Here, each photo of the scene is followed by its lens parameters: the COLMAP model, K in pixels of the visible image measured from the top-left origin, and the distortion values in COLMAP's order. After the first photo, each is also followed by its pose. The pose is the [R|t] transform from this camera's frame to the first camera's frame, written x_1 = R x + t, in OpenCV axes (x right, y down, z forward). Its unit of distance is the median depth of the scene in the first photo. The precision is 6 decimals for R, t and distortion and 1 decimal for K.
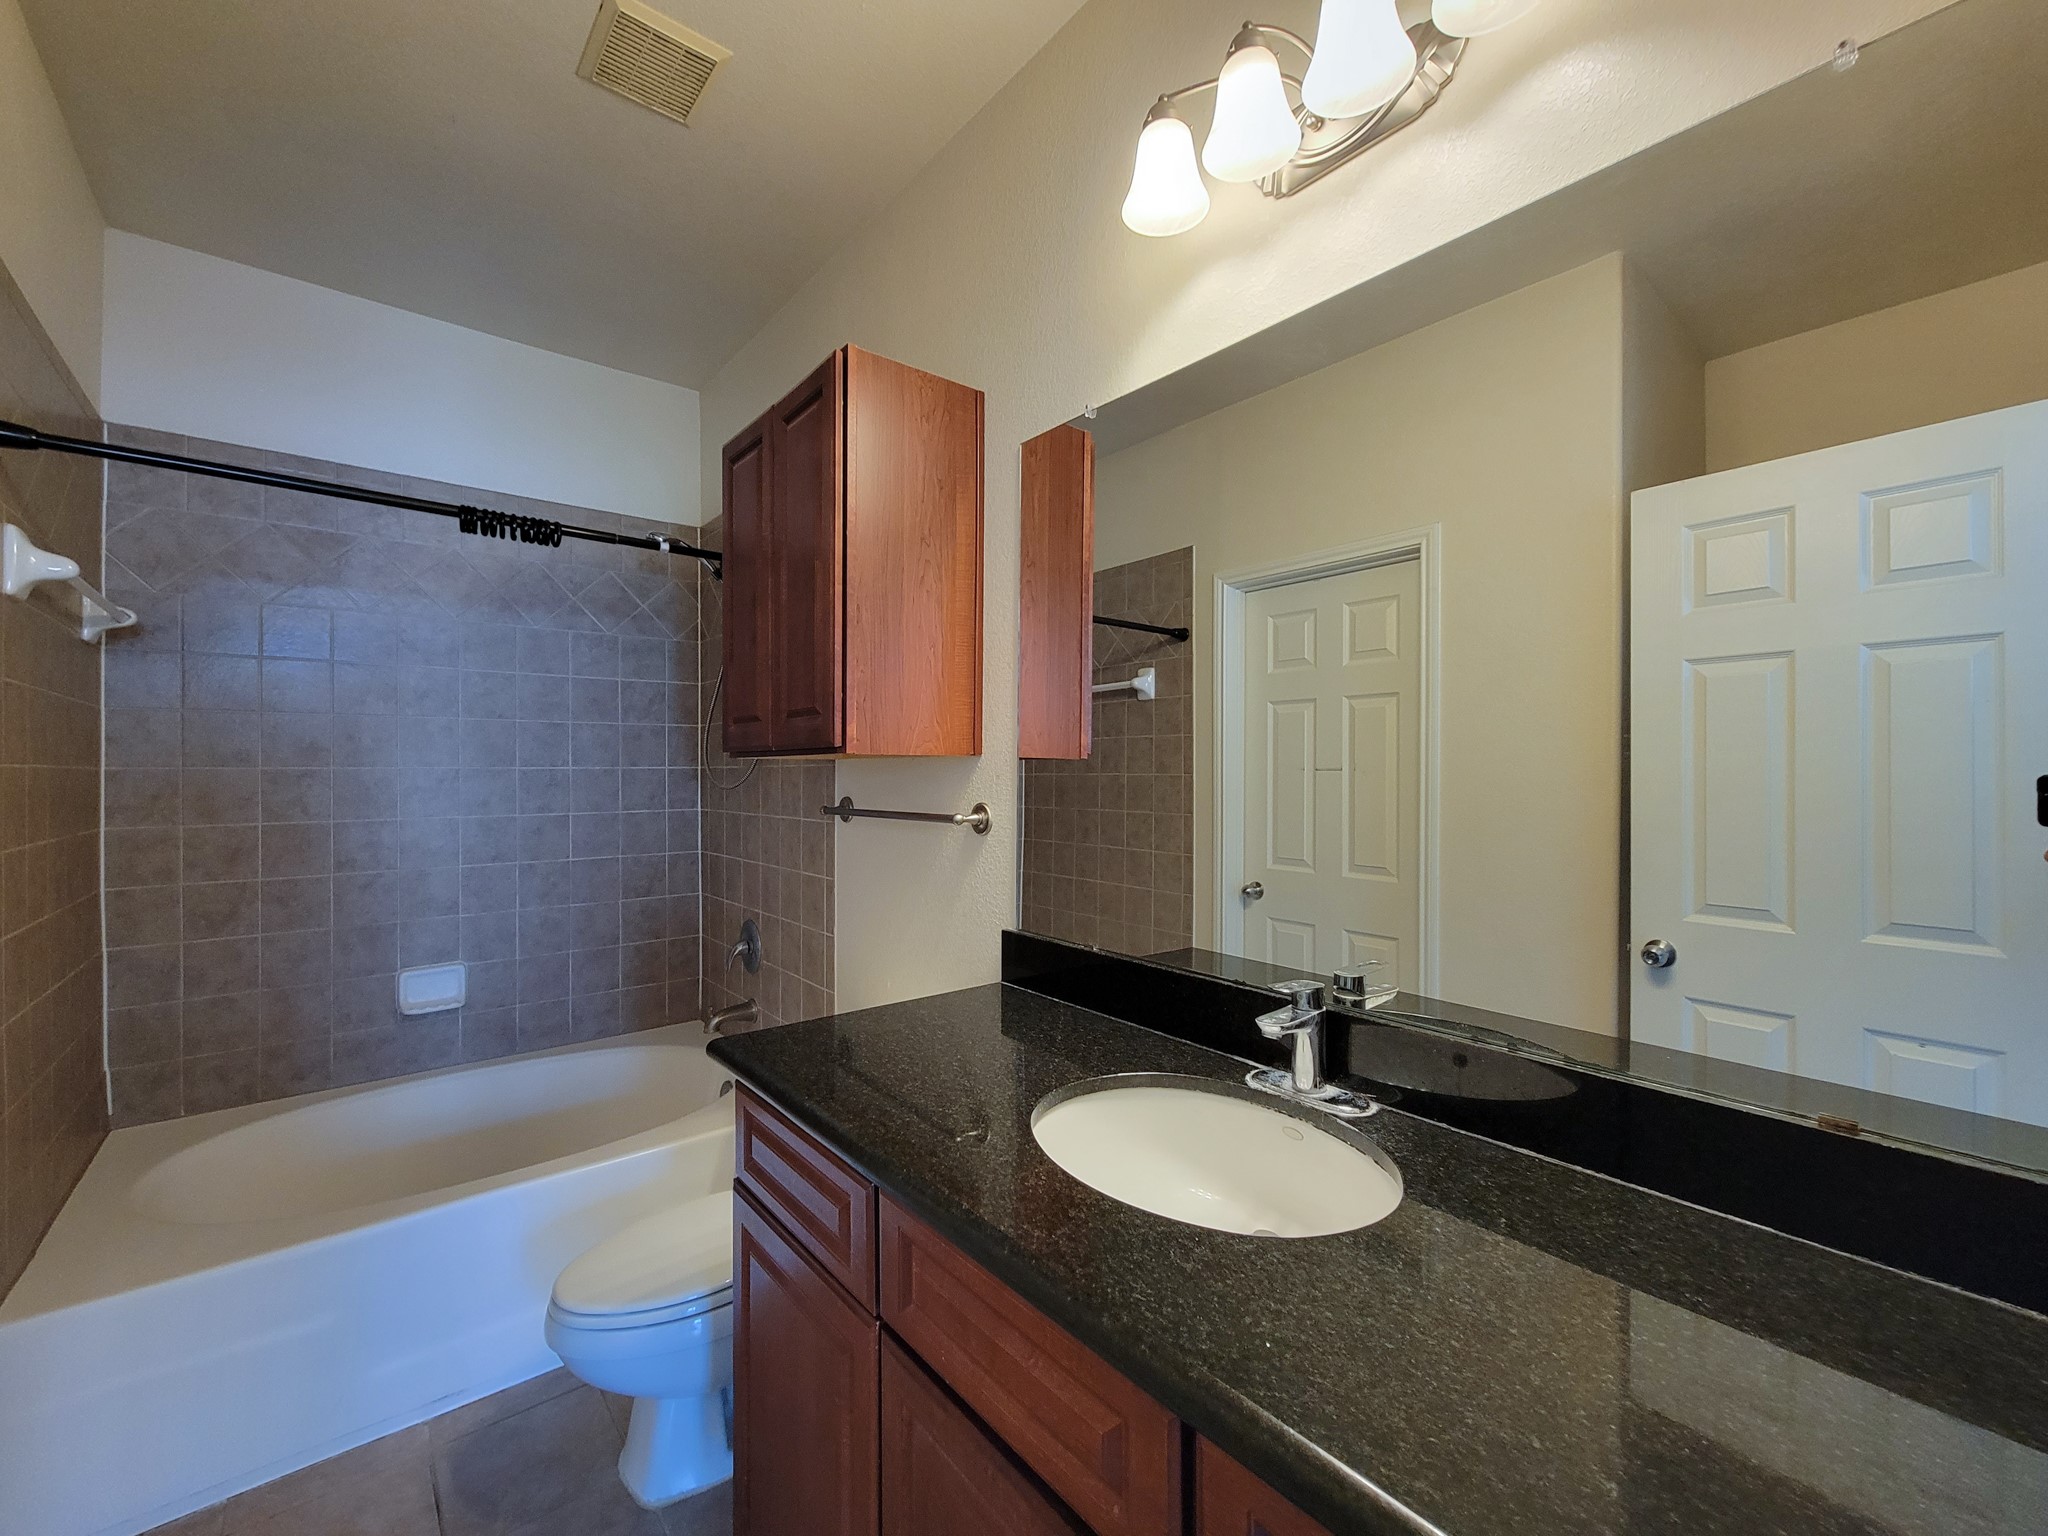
lens RADIAL K [[840.2, 0, 1033.5], [0, 840.2, 767.9], [0, 0, 1]] dist [0.004093, -0.003157]
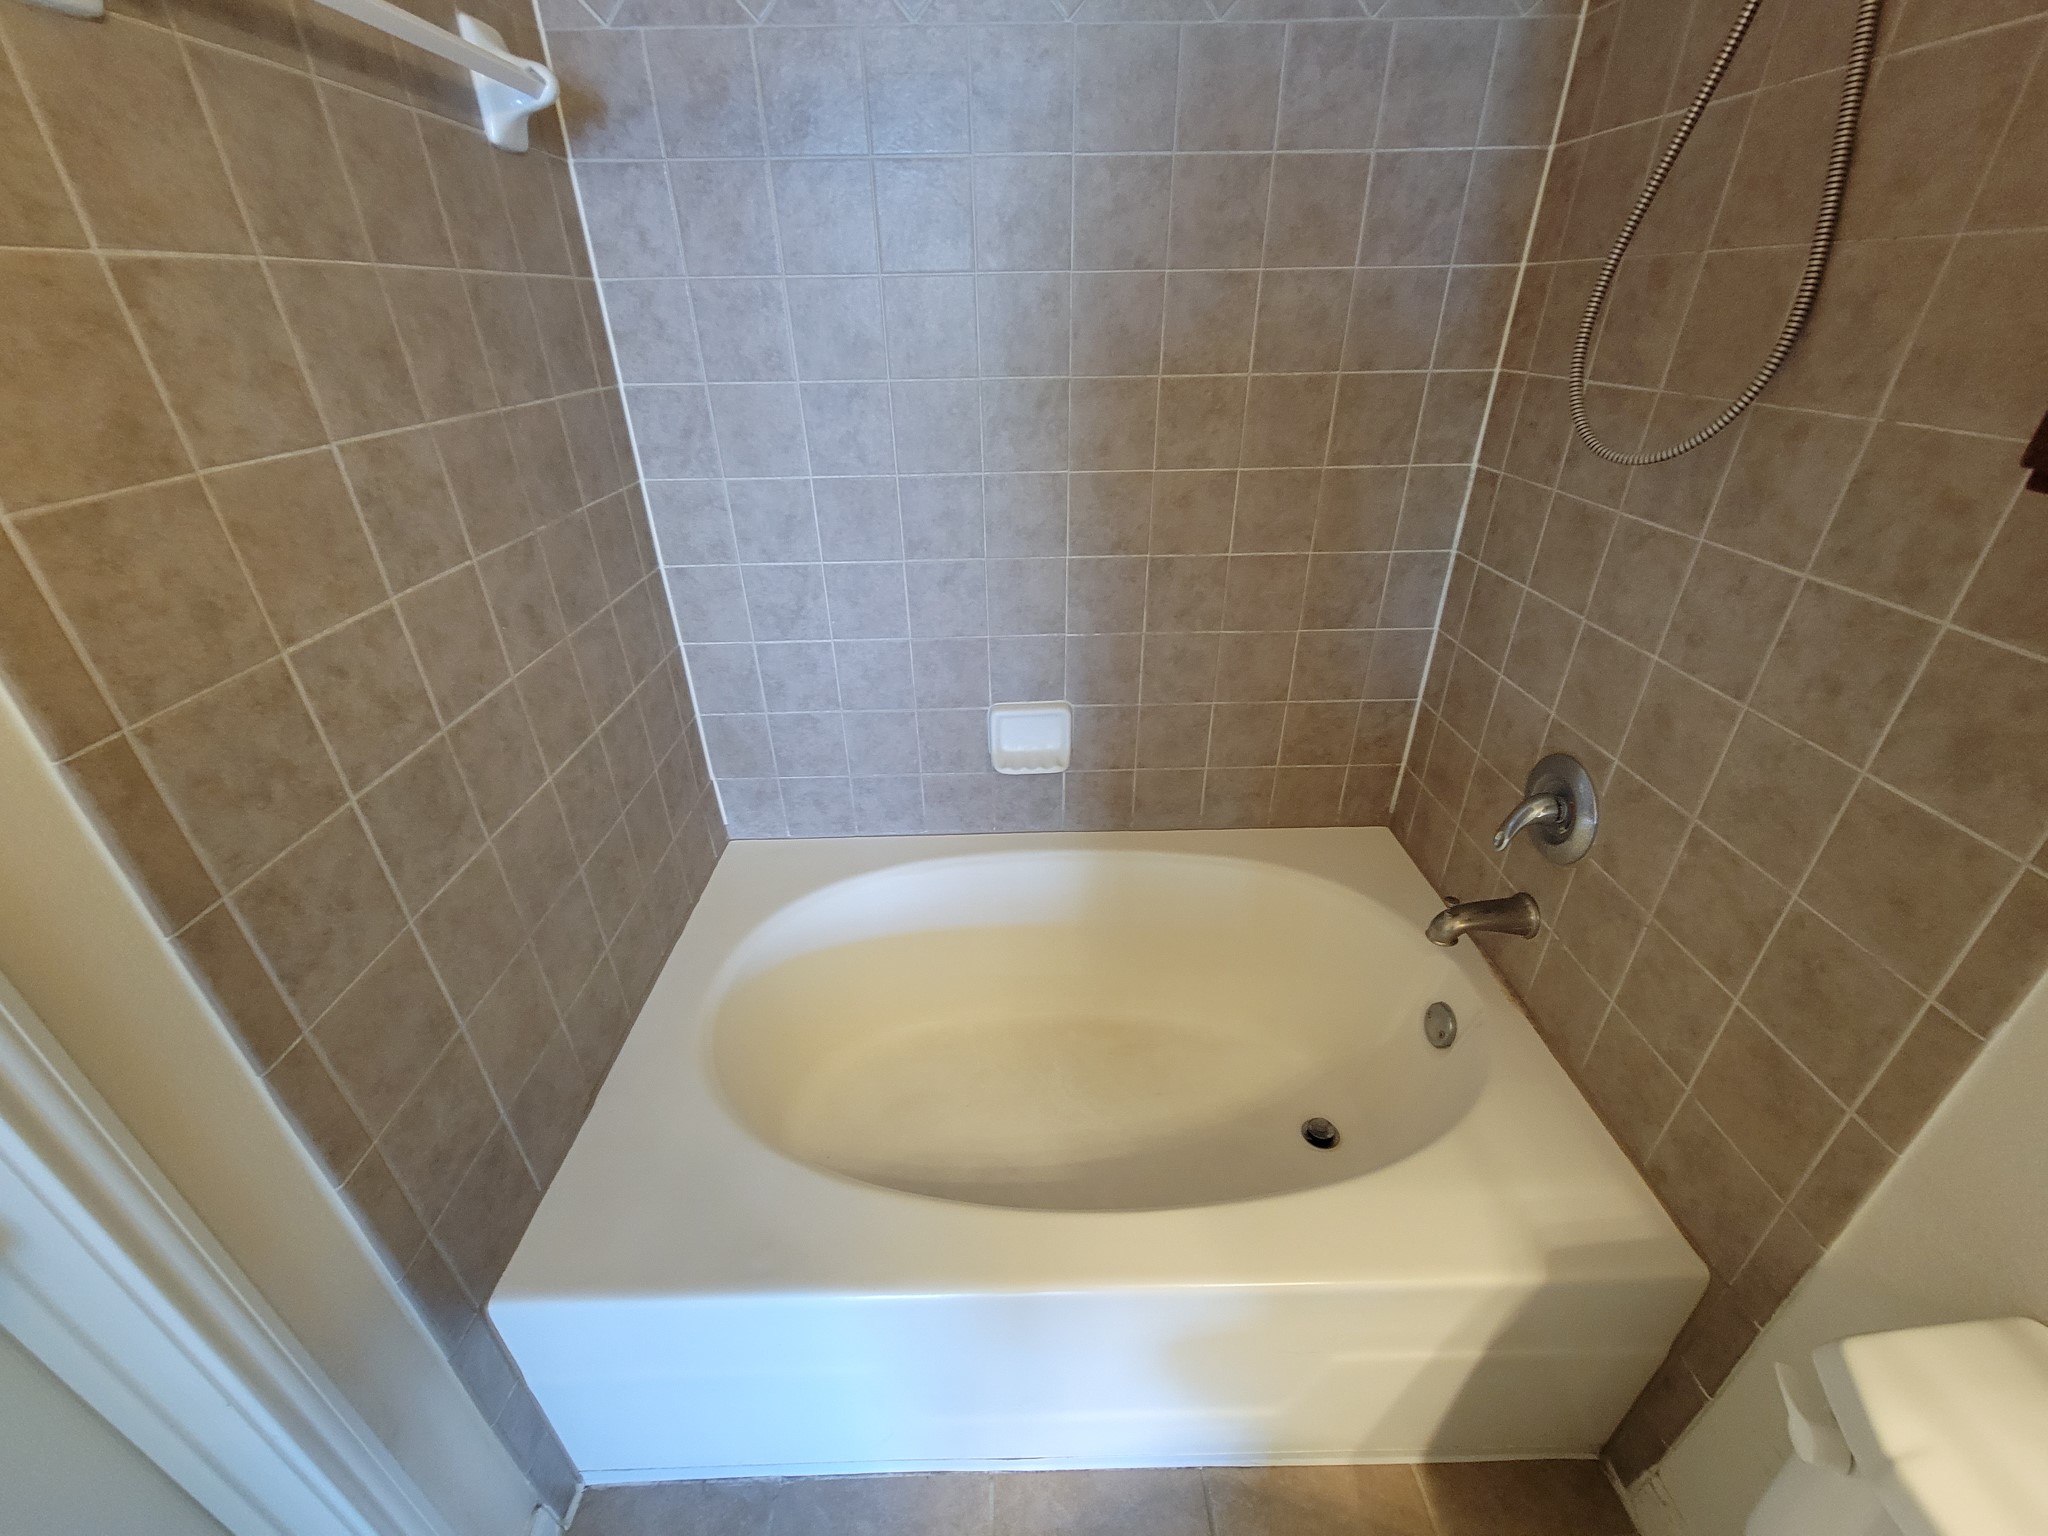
lens RADIAL K [[840.2, 0, 1020.2], [0, 840.2, 772.2], [0, 0, 1]] dist [0.004093, -0.003157]
pose [[0.778270, 0.302086, -0.550491, -0.376456], [0.011577, 0.869623, 0.493580, -0.053622], [0.627823, -0.390511, 0.673304, 0.585747]]
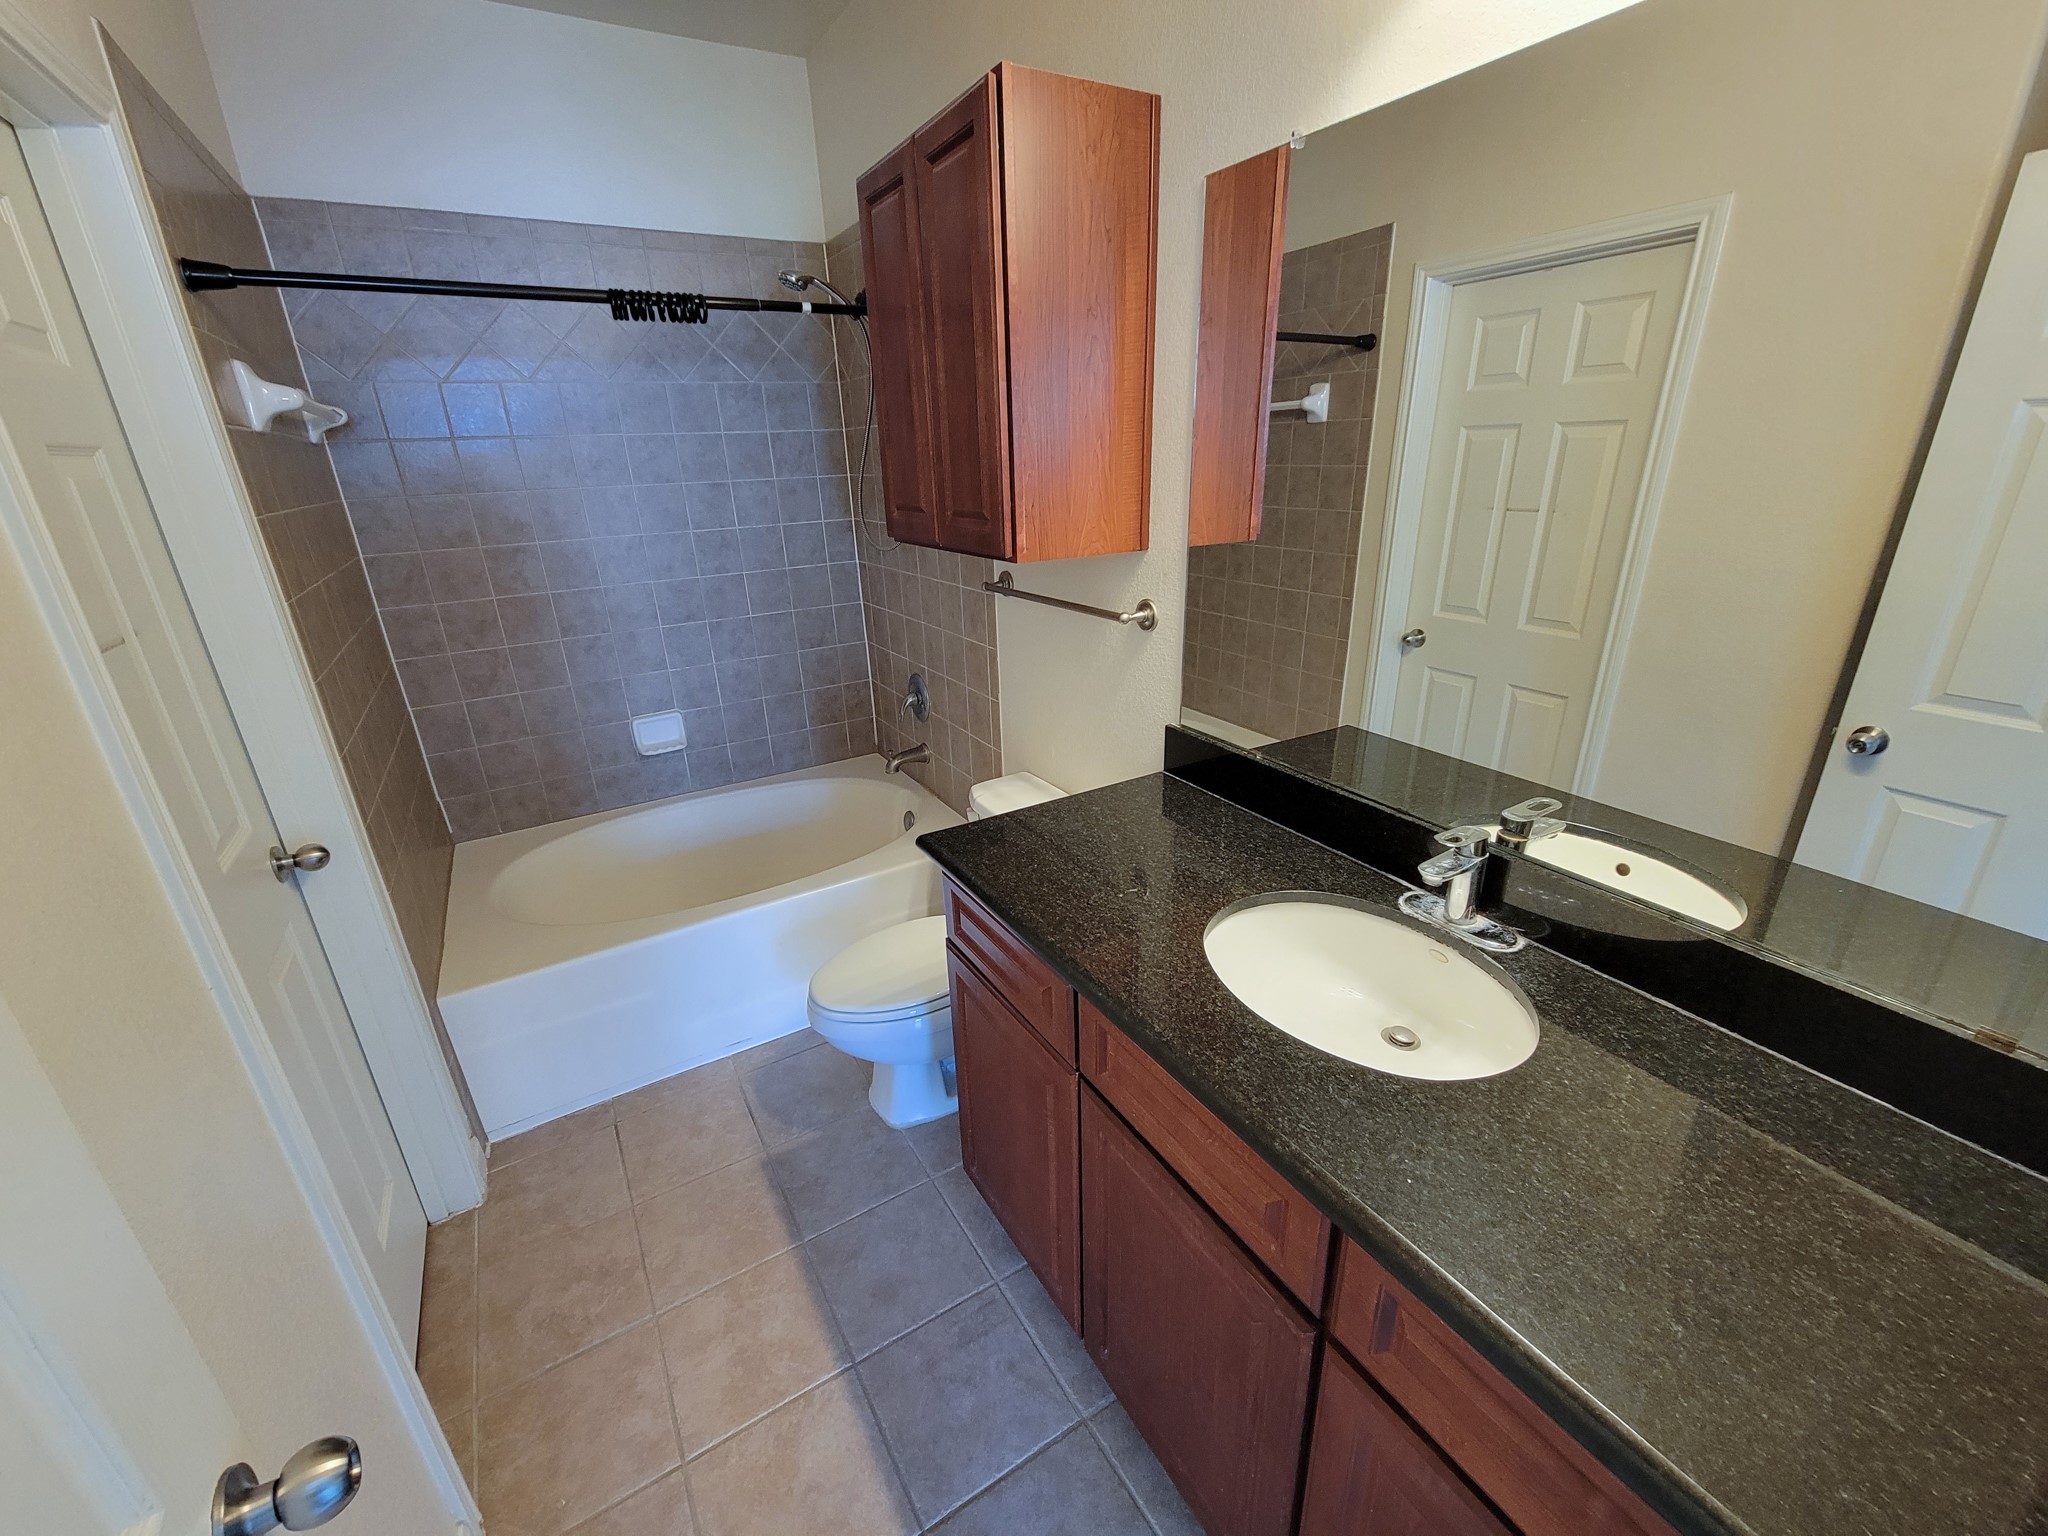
lens RADIAL K [[840.2, 0, 1031.7], [0, 840.2, 769.7], [0, 0, 1]] dist [0.004093, -0.003157]
pose [[0.988298, 0.028228, -0.149900, -0.033398], [0.028652, 0.930881, 0.364196, -0.110131], [0.149820, -0.364229, 0.919180, -0.010989]]
